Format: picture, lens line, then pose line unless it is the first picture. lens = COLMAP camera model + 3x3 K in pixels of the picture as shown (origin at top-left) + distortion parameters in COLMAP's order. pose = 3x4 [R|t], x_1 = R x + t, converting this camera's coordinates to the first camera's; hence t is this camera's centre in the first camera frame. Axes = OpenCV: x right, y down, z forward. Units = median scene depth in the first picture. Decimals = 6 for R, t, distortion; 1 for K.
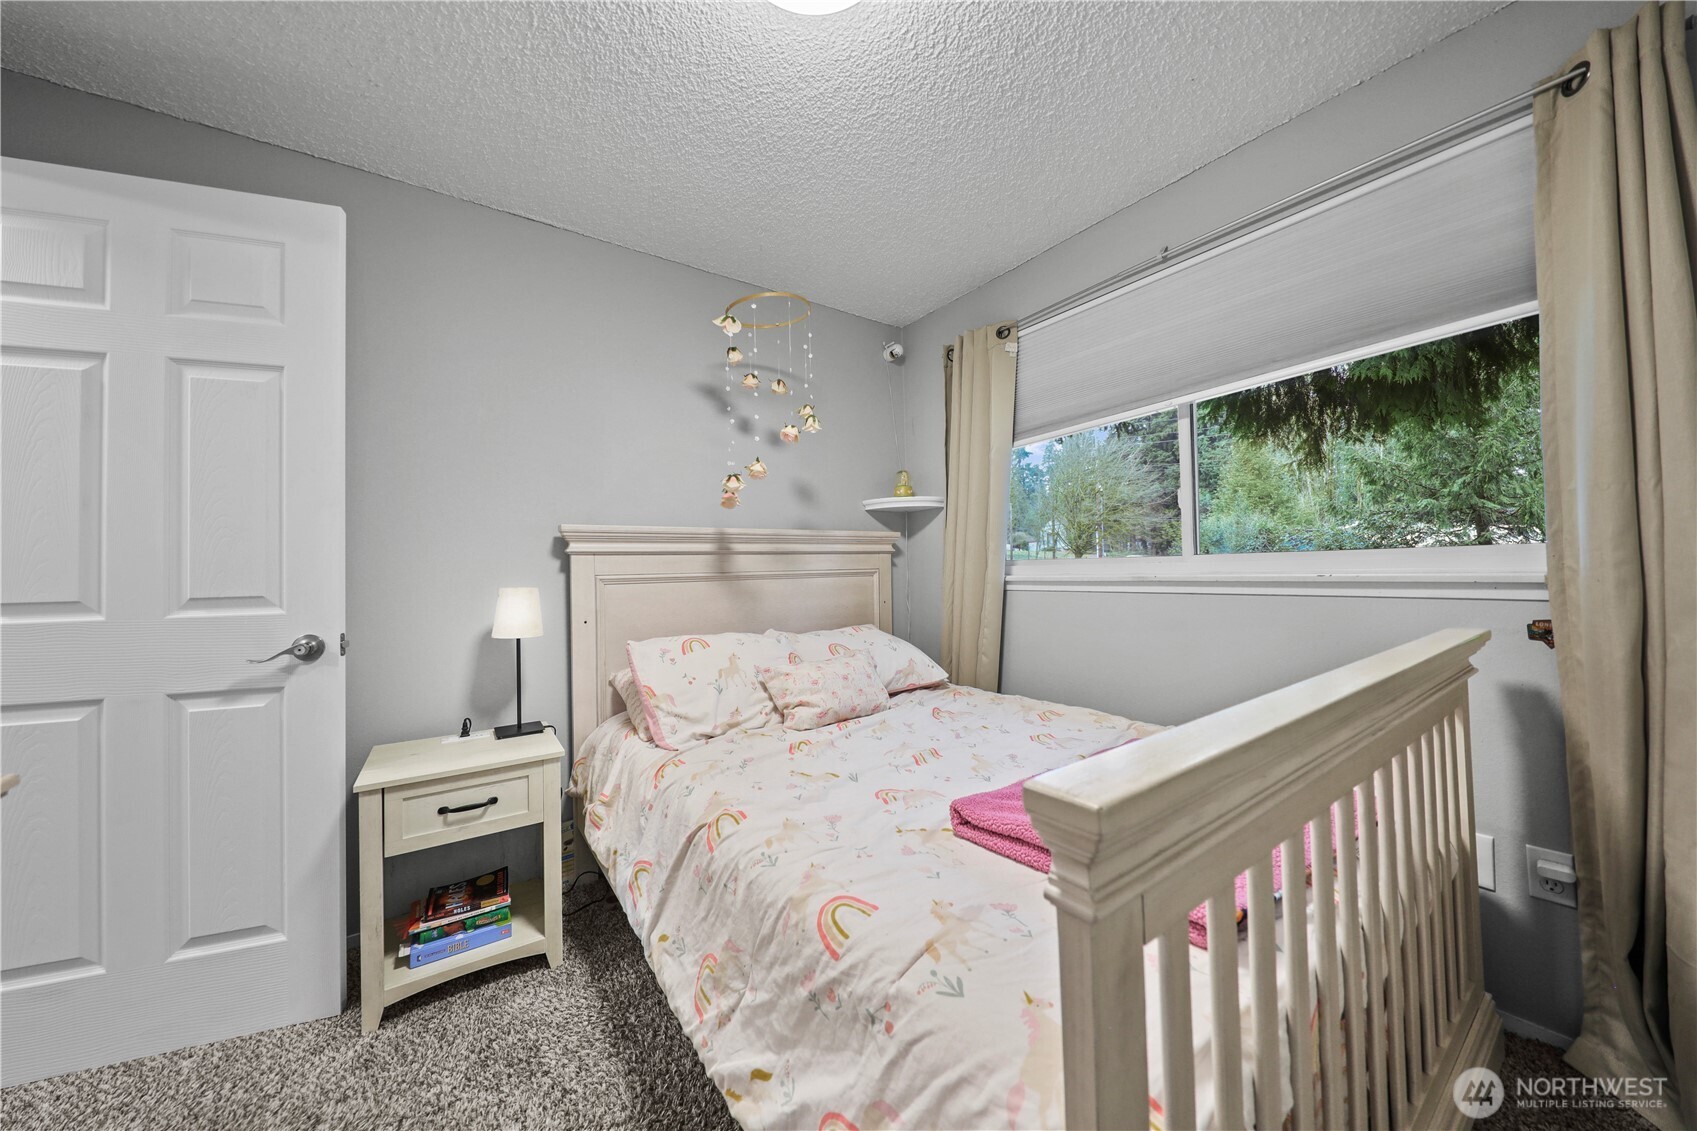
lens RADIAL K [[568.4, 0, 854.2], [0, 568.4, 587.6], [0, 0, 1]] dist [0.013259, -0.006162]
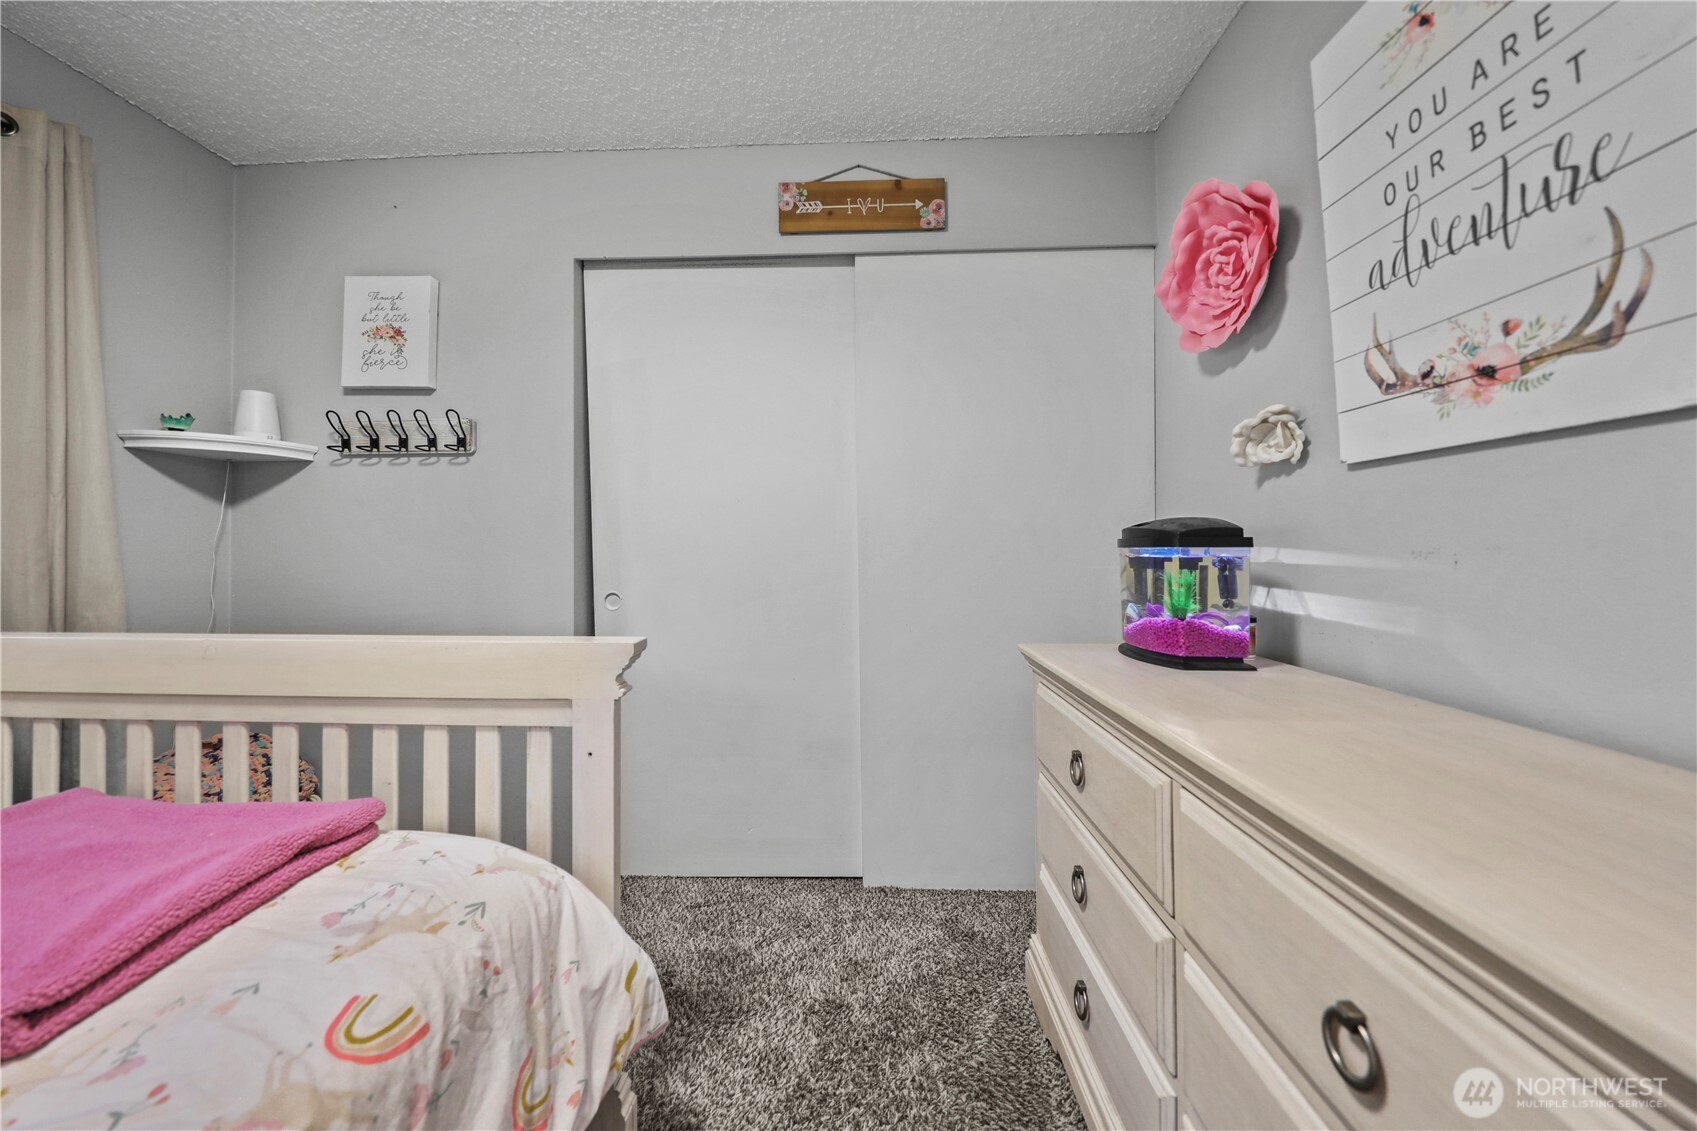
lens RADIAL K [[880.0, 0, 844.6], [0, 880.0, 557.6], [0, 0, 1]] dist [0.003358, -0.001336]
pose [[-0.777932, 0.006999, 0.628310, -1.203343], [0.032217, 0.999067, 0.028760, -0.032616], [-0.627522, 0.042616, -0.777432, 1.477741]]
